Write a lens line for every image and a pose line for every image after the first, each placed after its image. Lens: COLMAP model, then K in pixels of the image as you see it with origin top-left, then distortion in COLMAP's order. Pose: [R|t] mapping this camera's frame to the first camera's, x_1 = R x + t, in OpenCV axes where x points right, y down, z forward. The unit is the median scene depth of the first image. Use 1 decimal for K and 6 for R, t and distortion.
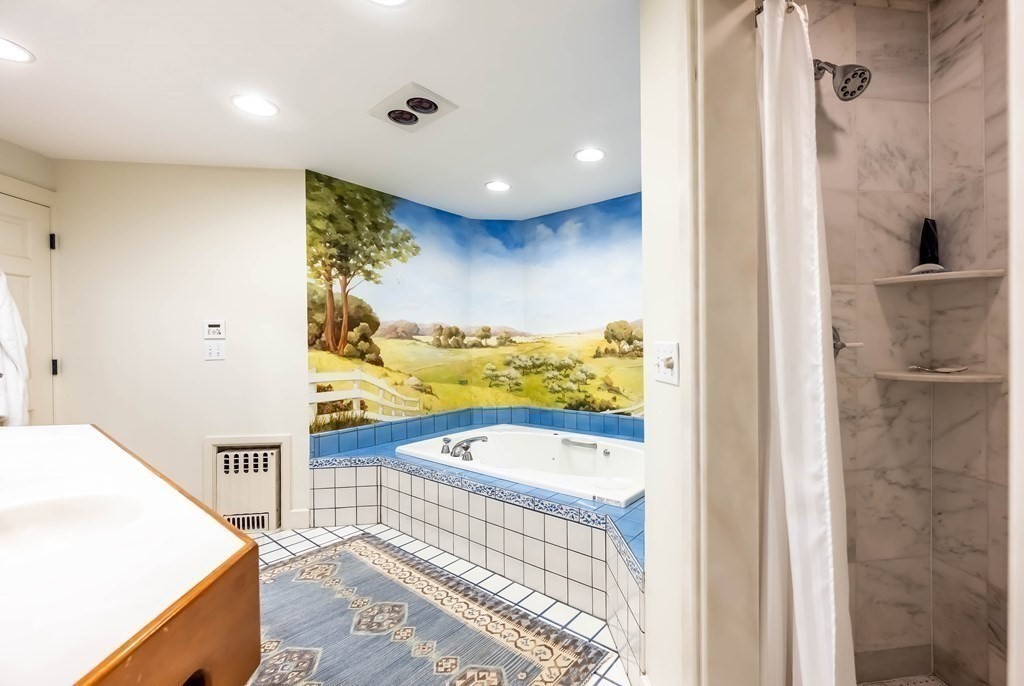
lens RADIAL K [[408.6, 0, 512.5], [0, 408.6, 345.3], [0, 0, 1]] dist [-0.002538, 0.000109]
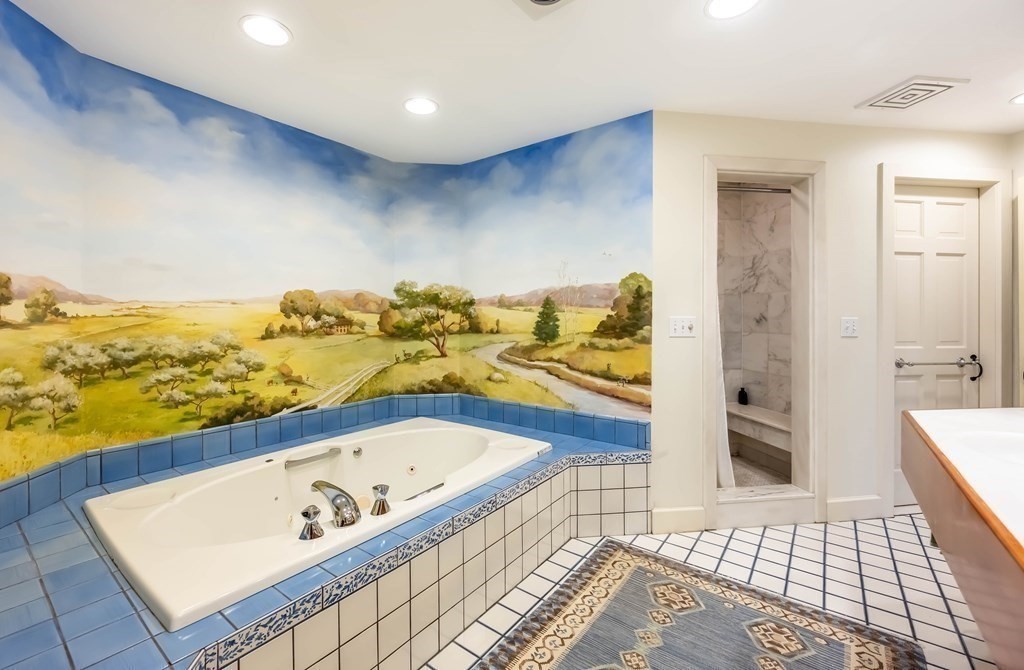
lens RADIAL K [[422.8, 0, 522.7], [0, 422.8, 317.1], [0, 0, 1]] dist [-0.002515, -0.000171]
pose [[-0.032936, 0.009653, 0.999411, -0.507943], [0.005912, 0.999938, -0.009463, 0.002063], [-0.999440, 0.005596, -0.032991, 0.560473]]
